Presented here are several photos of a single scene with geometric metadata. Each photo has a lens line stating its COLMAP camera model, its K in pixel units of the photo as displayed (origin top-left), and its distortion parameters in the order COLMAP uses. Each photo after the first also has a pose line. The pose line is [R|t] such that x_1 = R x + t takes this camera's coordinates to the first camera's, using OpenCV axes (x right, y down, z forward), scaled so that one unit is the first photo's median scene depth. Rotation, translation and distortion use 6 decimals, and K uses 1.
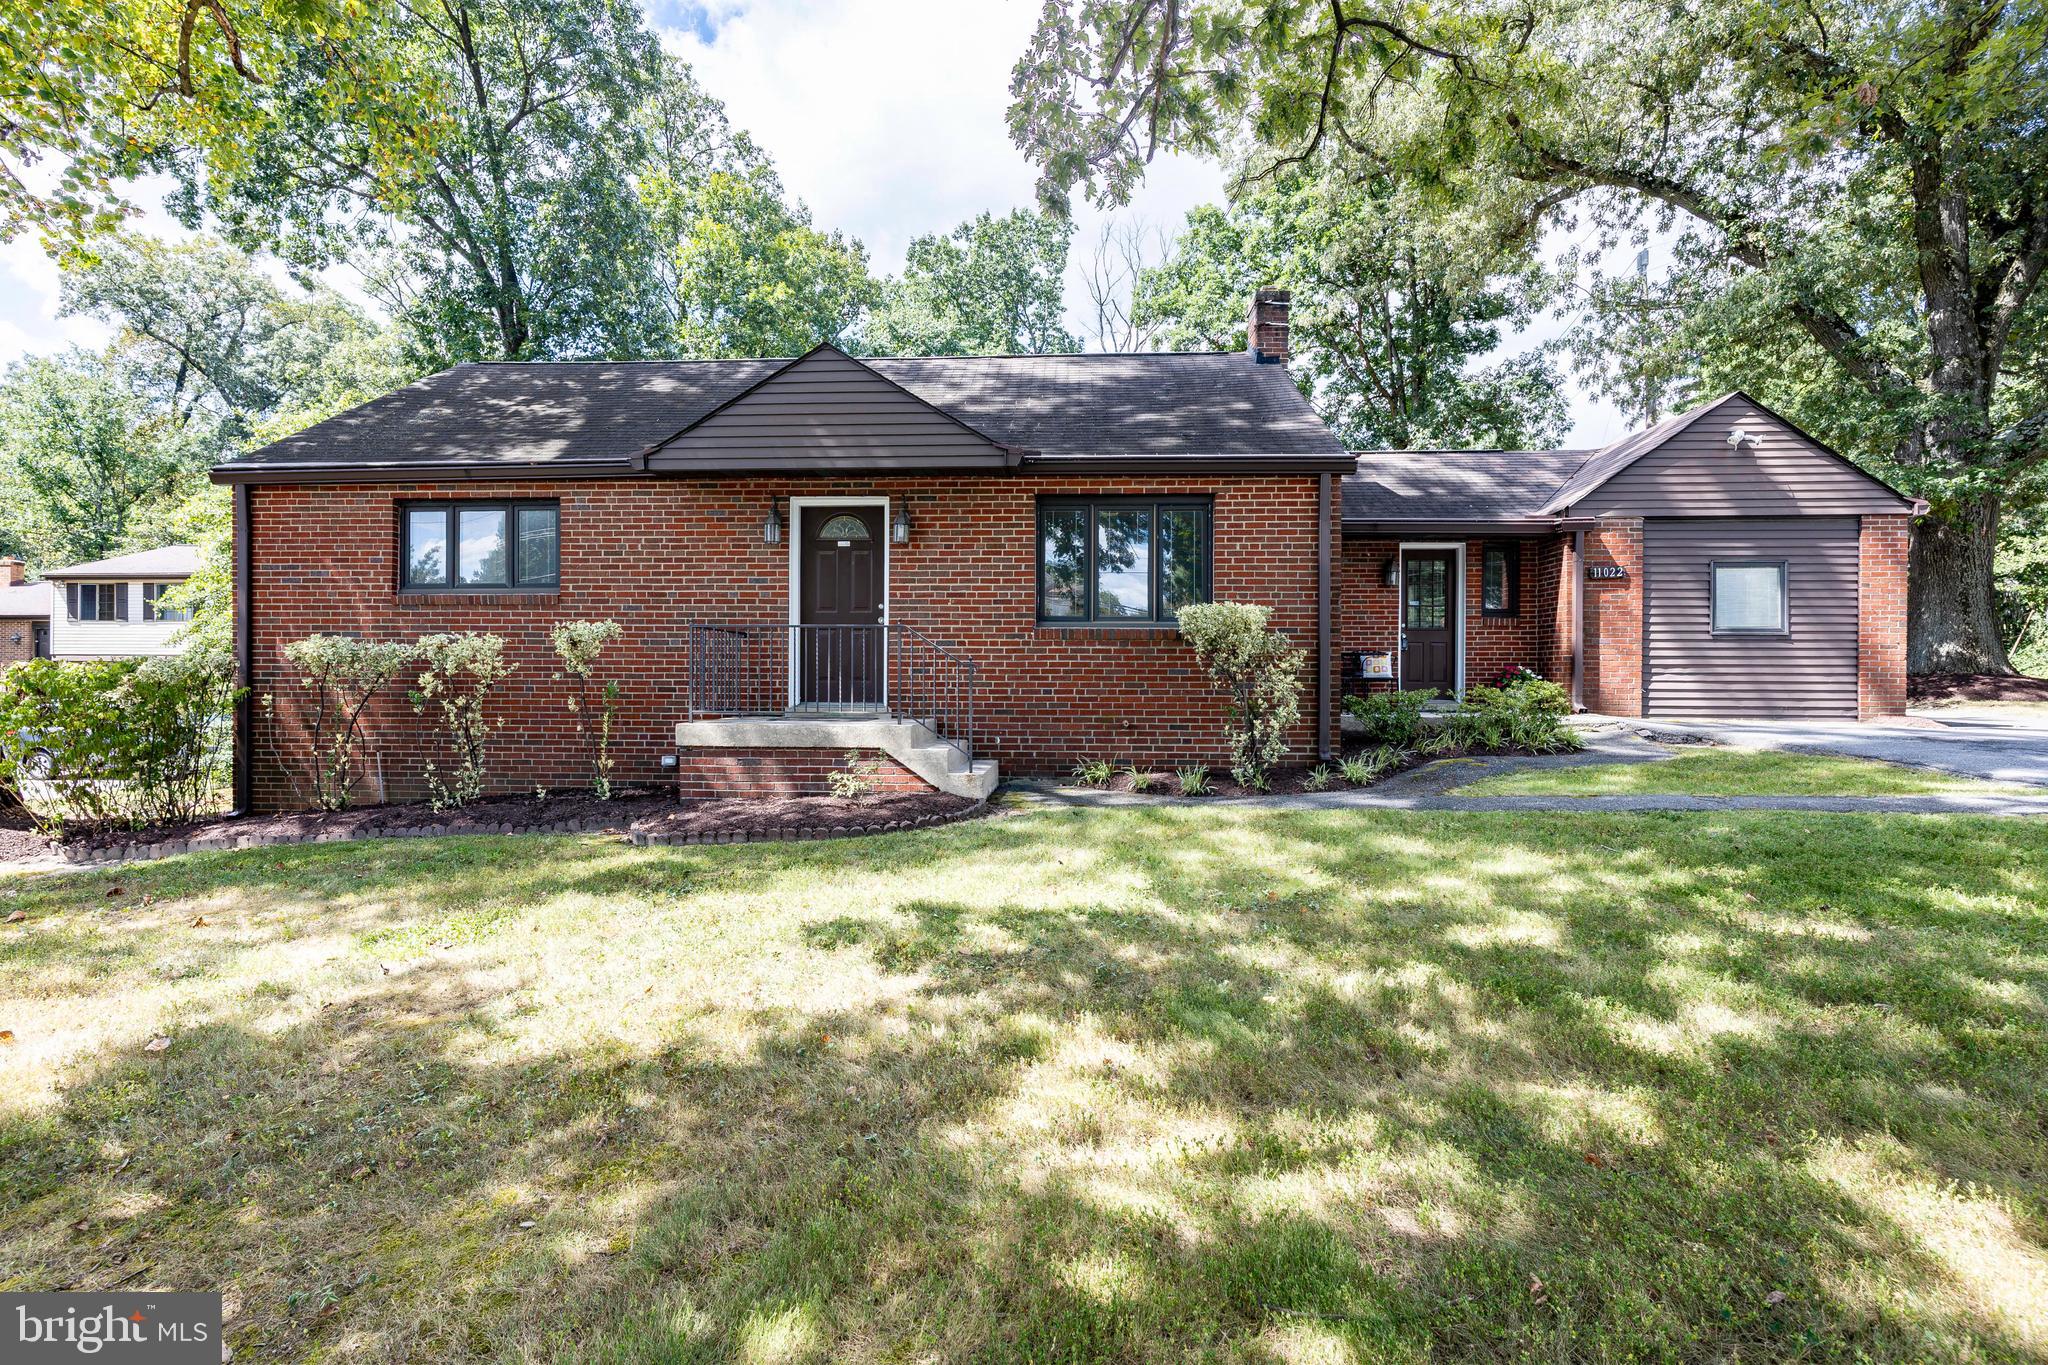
lens RADIAL K [[995.0, 0, 1024.0], [0, 995.0, 682.5], [0, 0, 1]] dist [-0.000701, 0.000325]
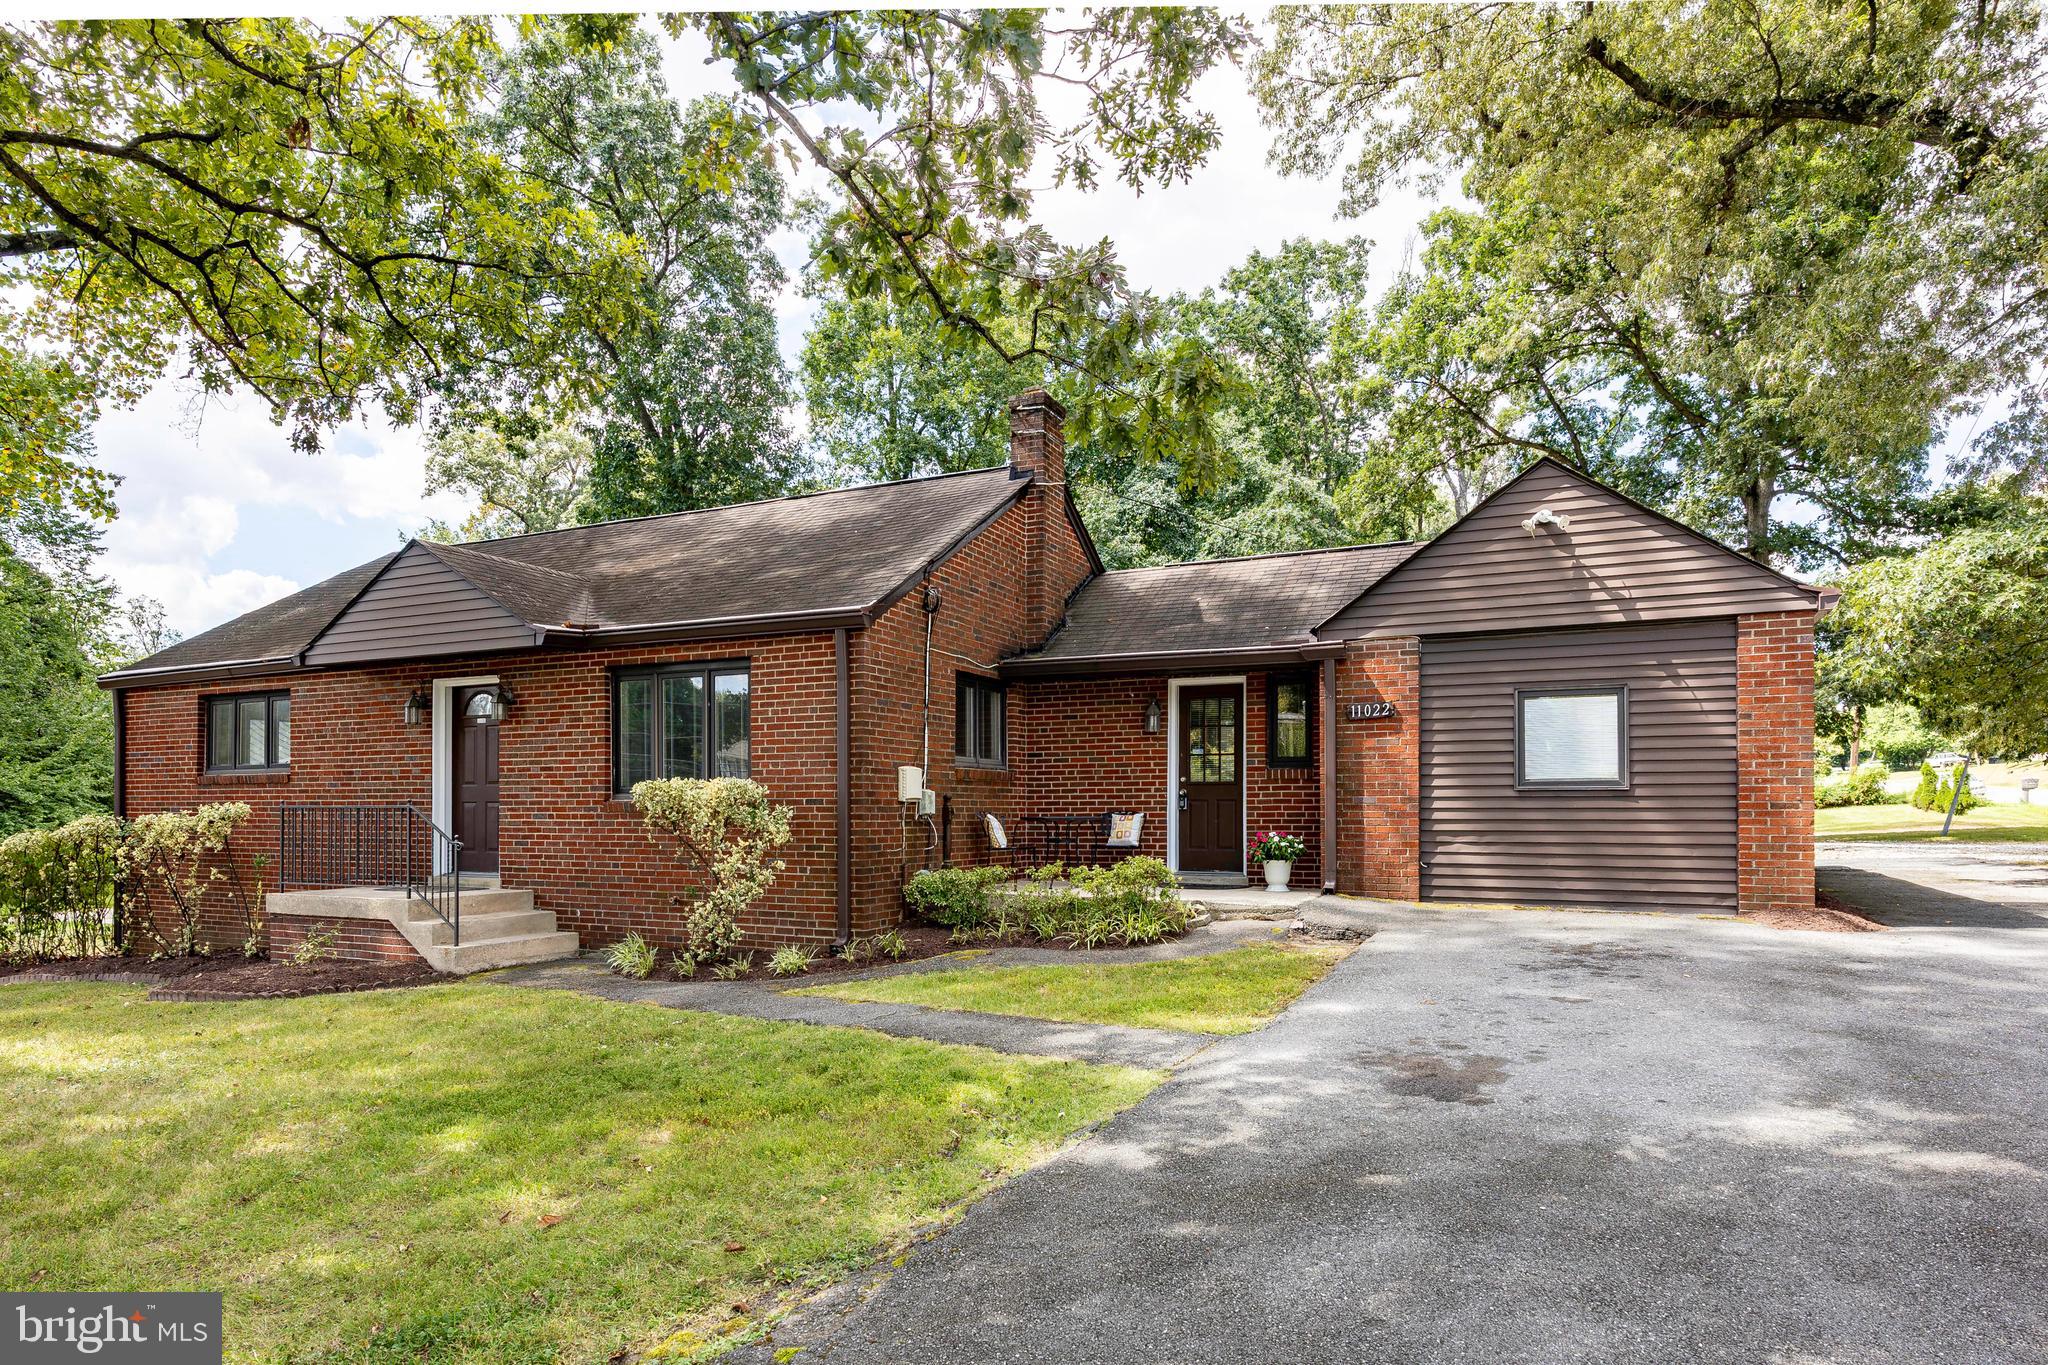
lens RADIAL K [[1201.0, 0, 1020.5], [0, 1201.0, 815.7], [0, 0, 1]] dist [-0.004339, -0.000720]
pose [[0.924310, -0.003760, -0.381625, 0.693685], [0.004600, 0.999989, 0.001289, -0.032358], [0.381616, -0.002947, 0.924316, 0.040922]]
